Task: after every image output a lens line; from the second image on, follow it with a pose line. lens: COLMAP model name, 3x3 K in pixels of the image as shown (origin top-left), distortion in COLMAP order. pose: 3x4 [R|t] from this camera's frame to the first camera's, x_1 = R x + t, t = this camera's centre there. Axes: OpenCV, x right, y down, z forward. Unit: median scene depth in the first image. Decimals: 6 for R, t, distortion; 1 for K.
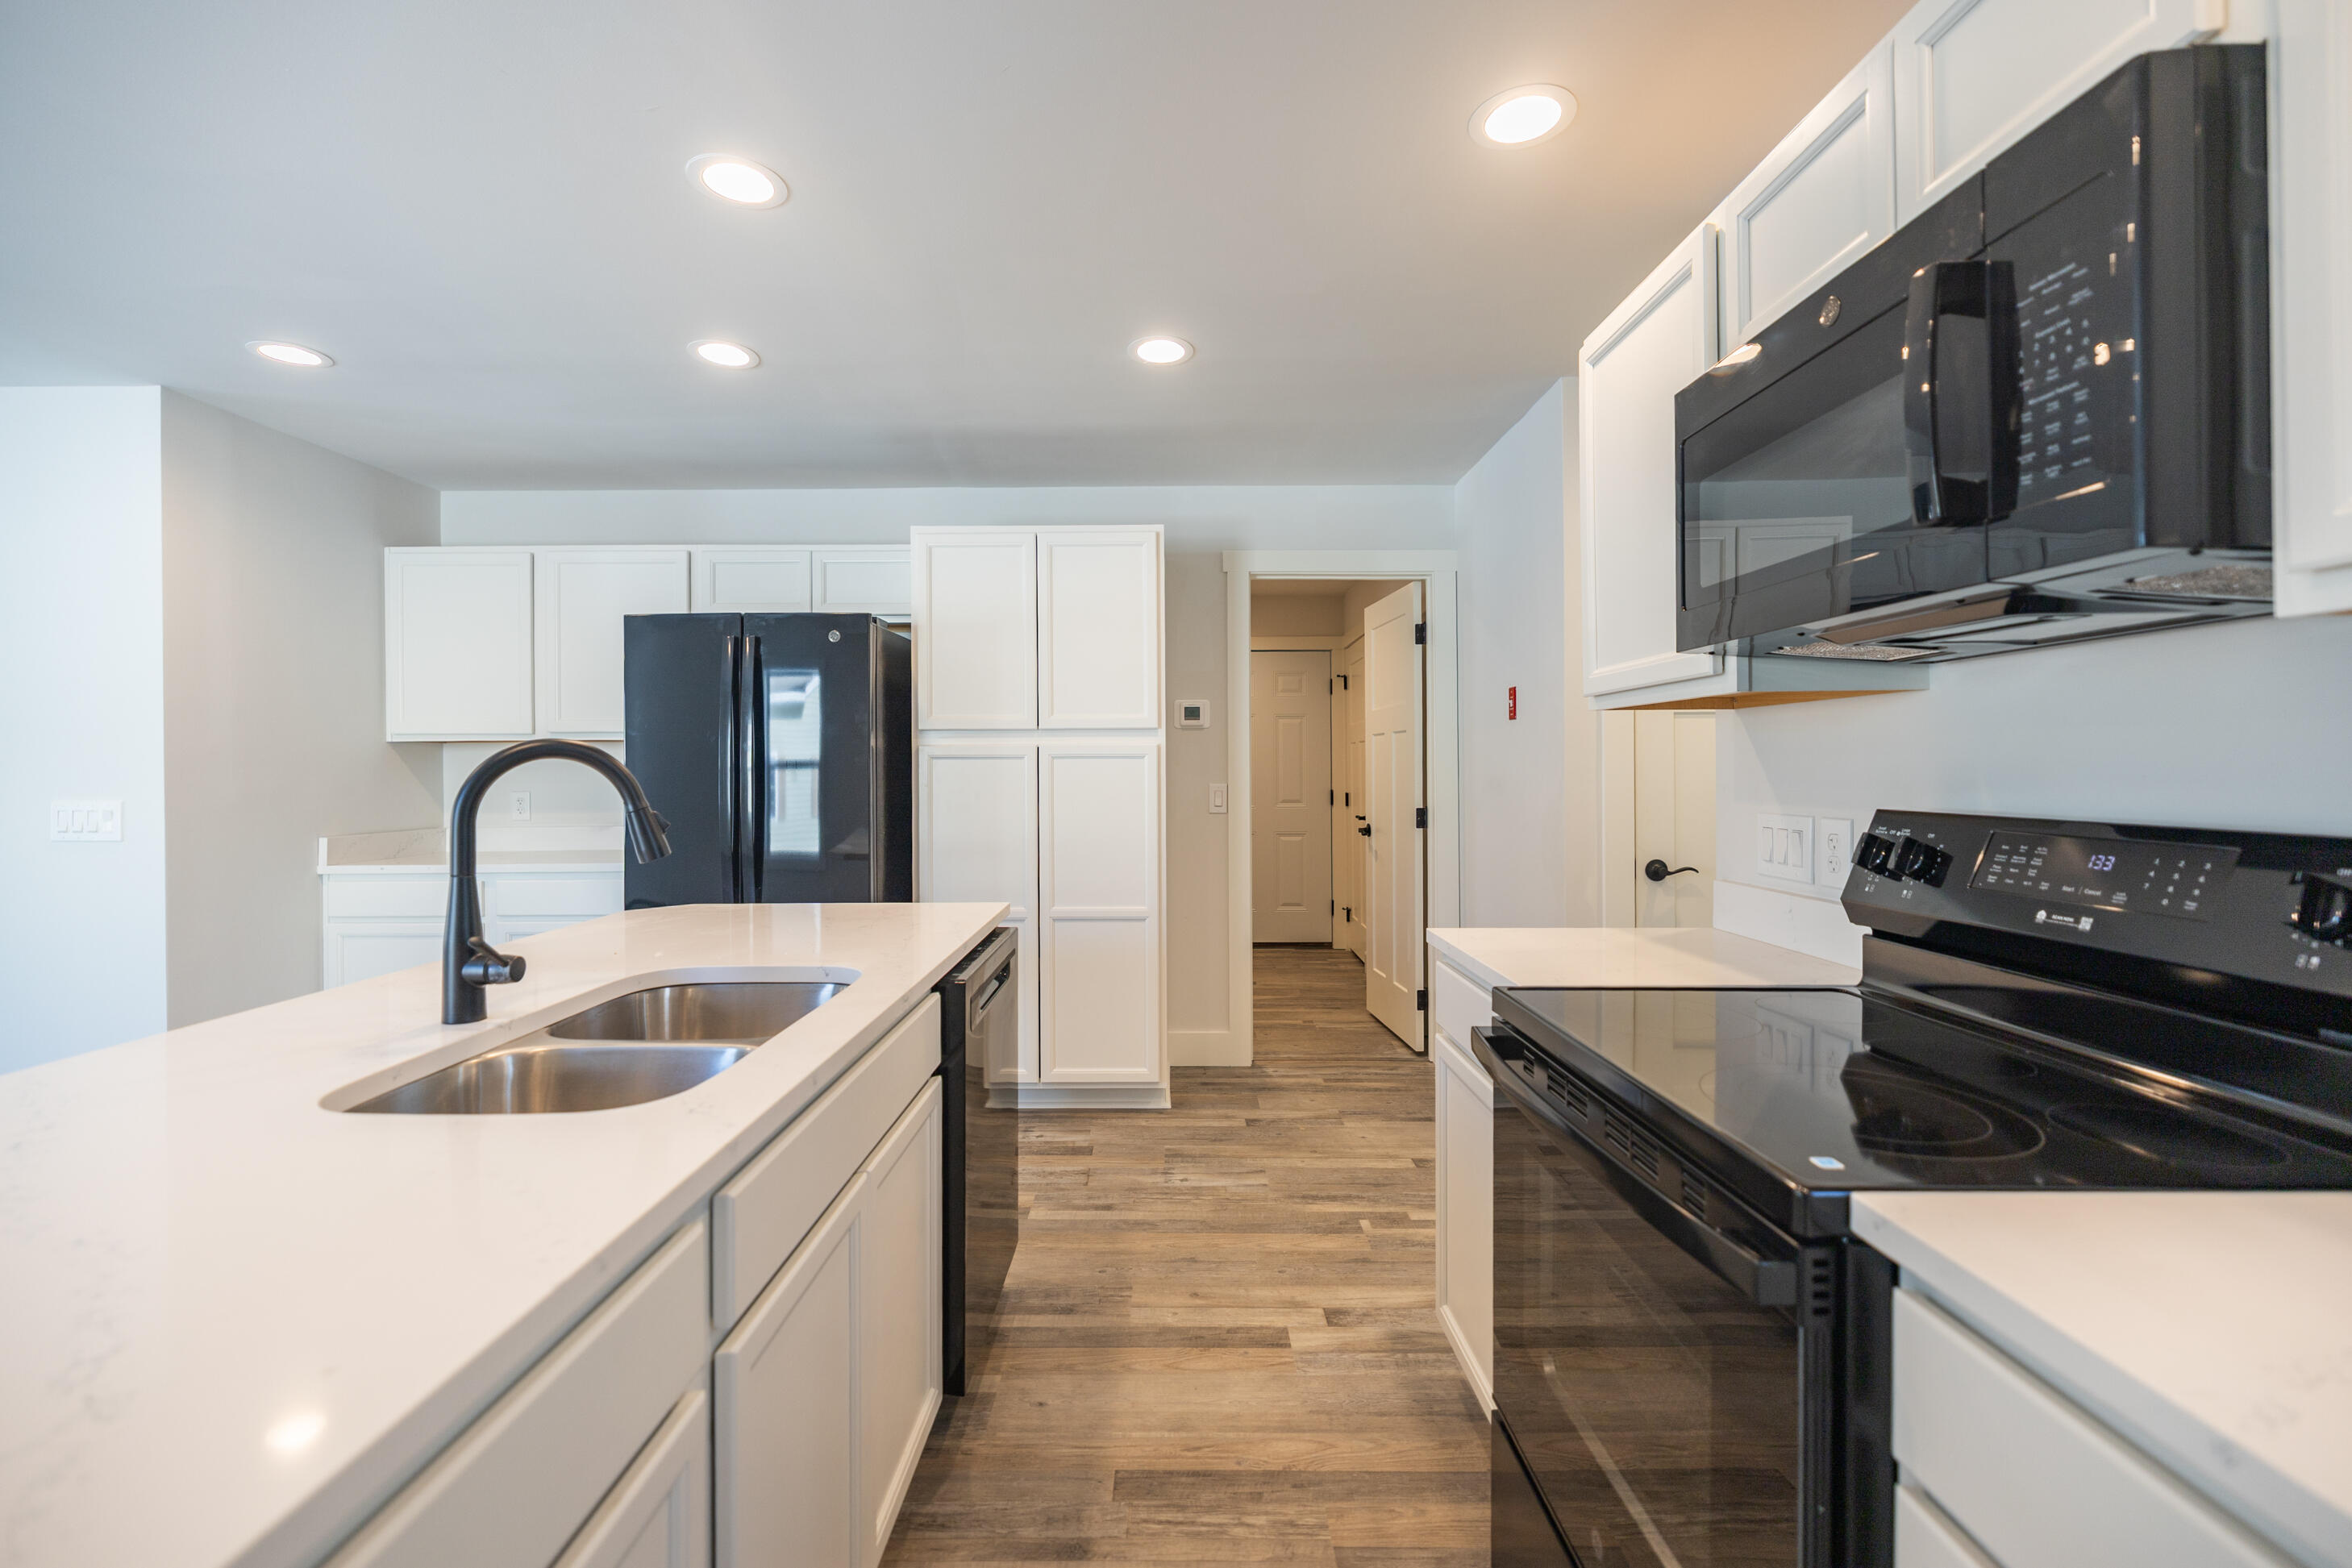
lens RADIAL K [[1031.2, 0, 1173.4], [0, 1031.2, 764.9], [0, 0, 1]] dist [0.003351, 0.000506]
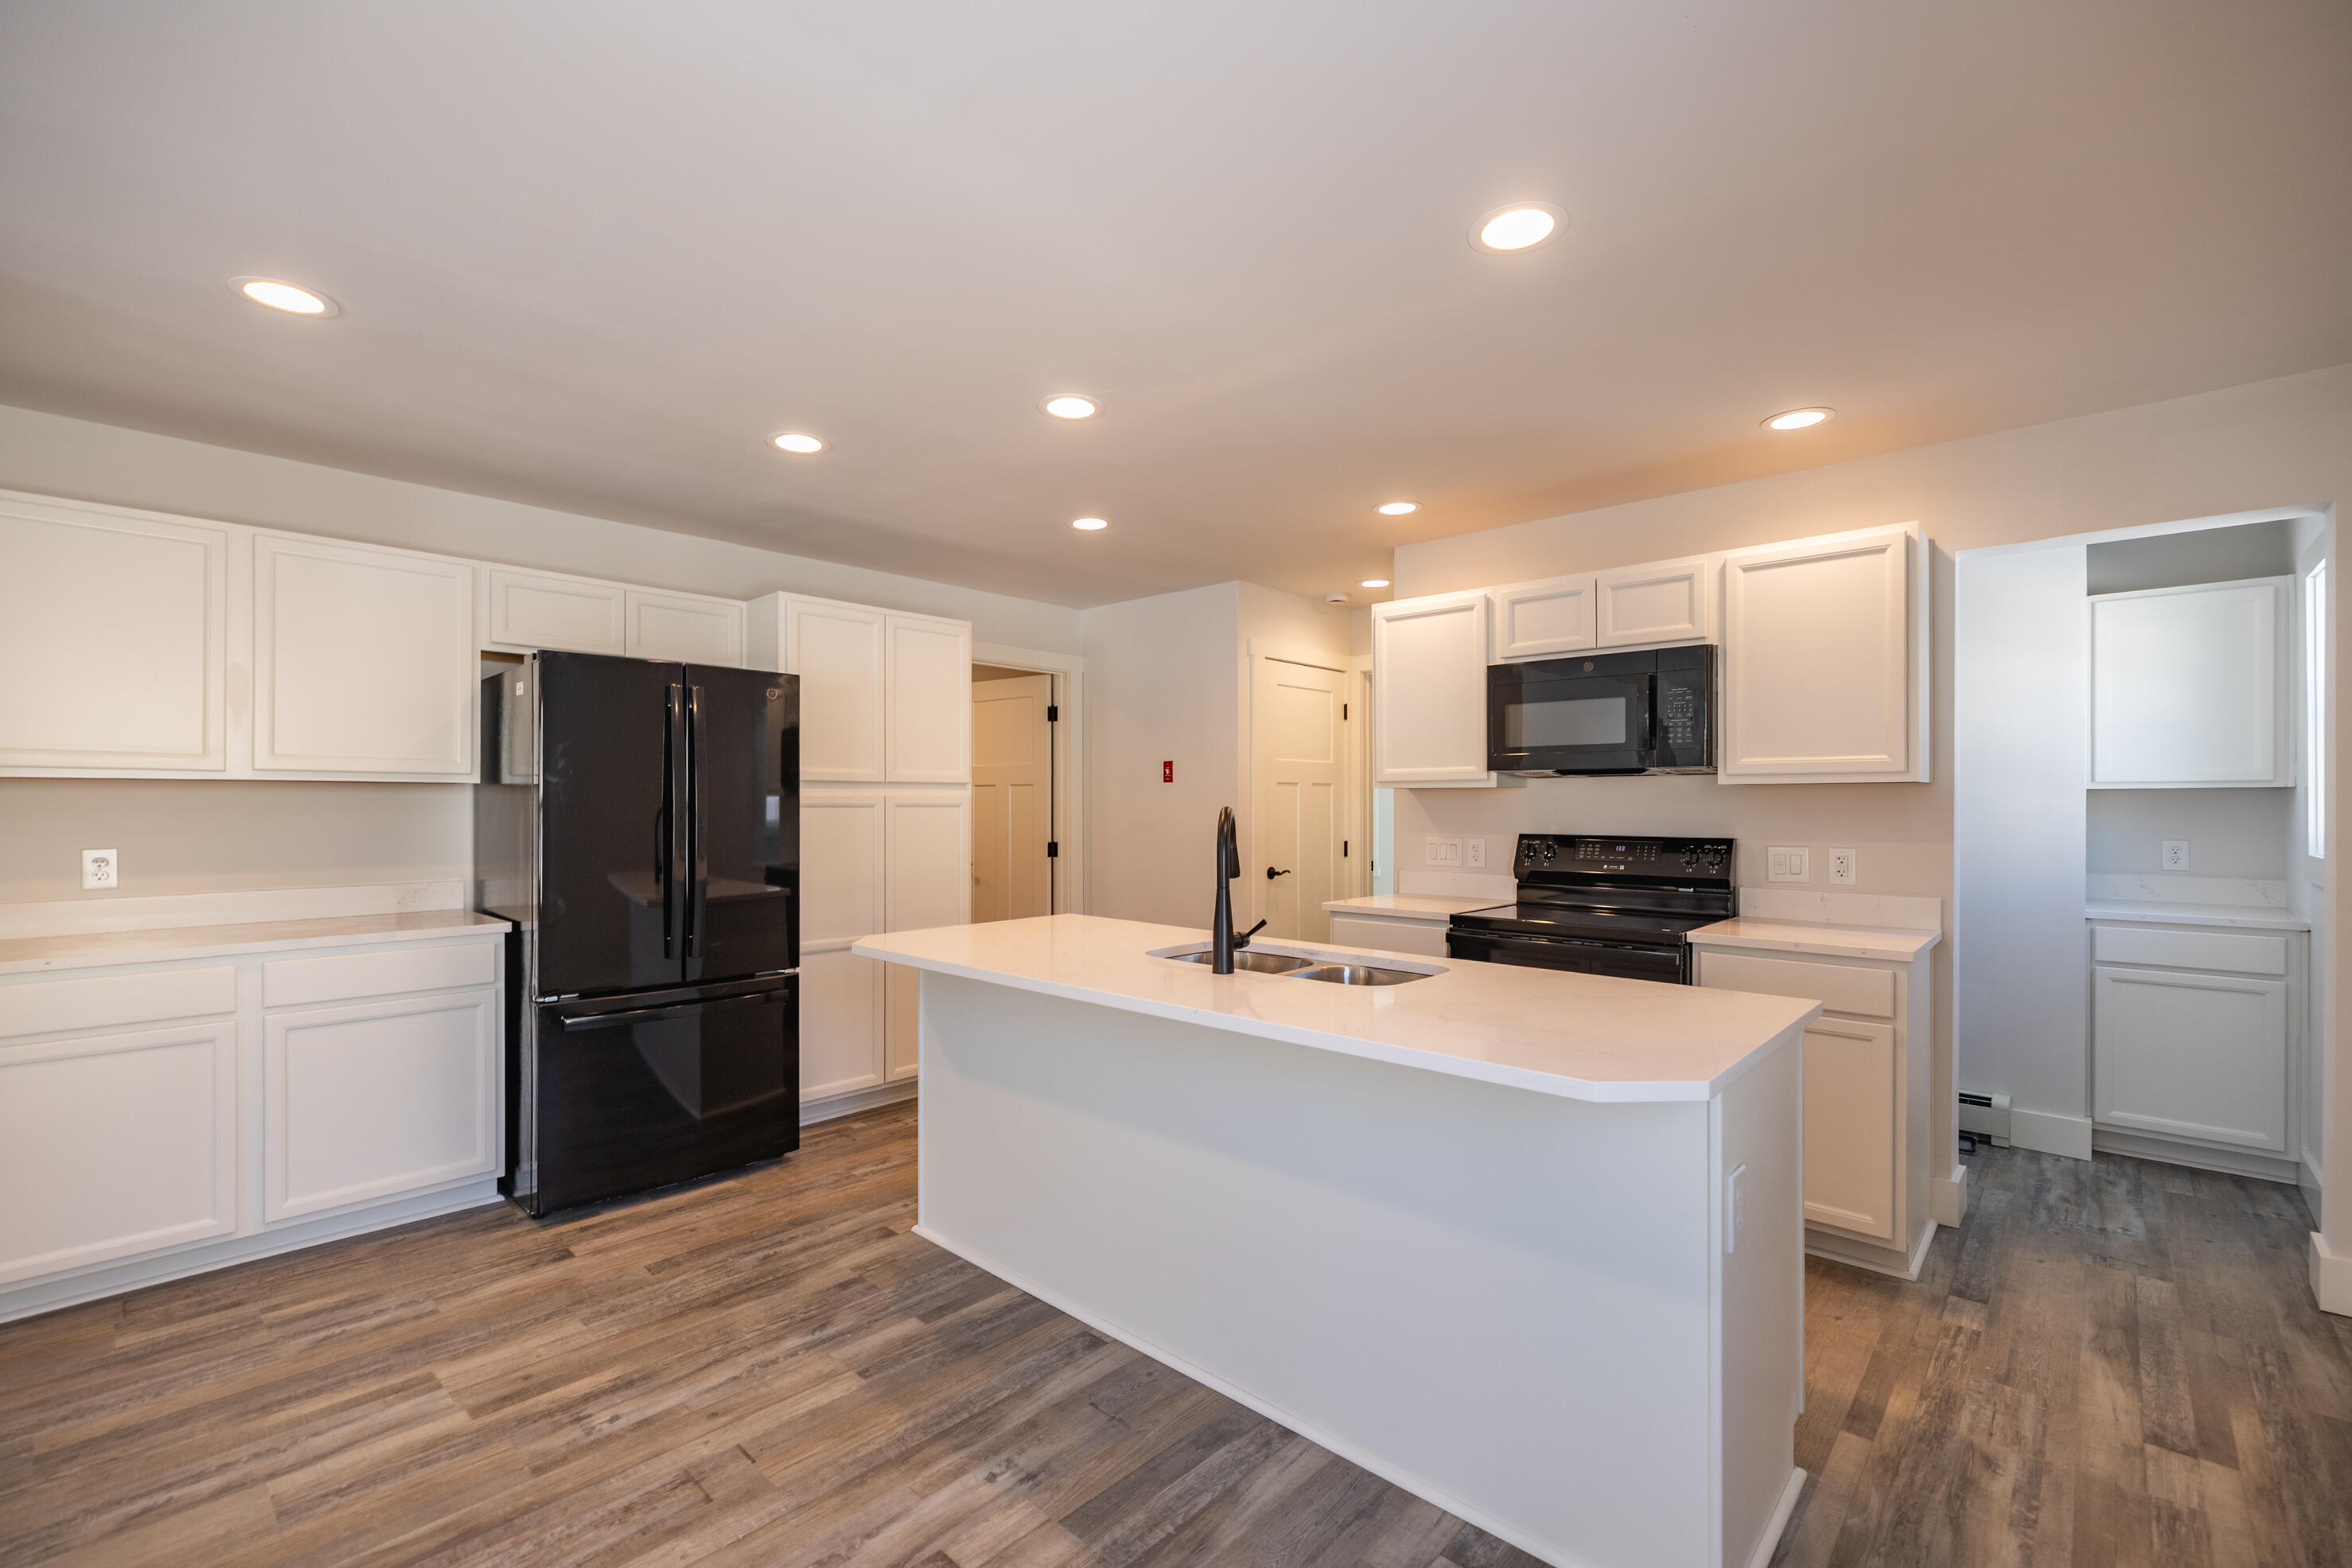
lens RADIAL K [[1031.2, 0, 1181.2], [0, 1031.2, 799.0], [0, 0, 1]] dist [0.003351, 0.000506]
pose [[0.667278, 0.007381, 0.744772, -0.788208], [-0.006001, 0.999972, -0.004534, -0.011819], [-0.744785, -0.001444, 0.667303, -0.040252]]
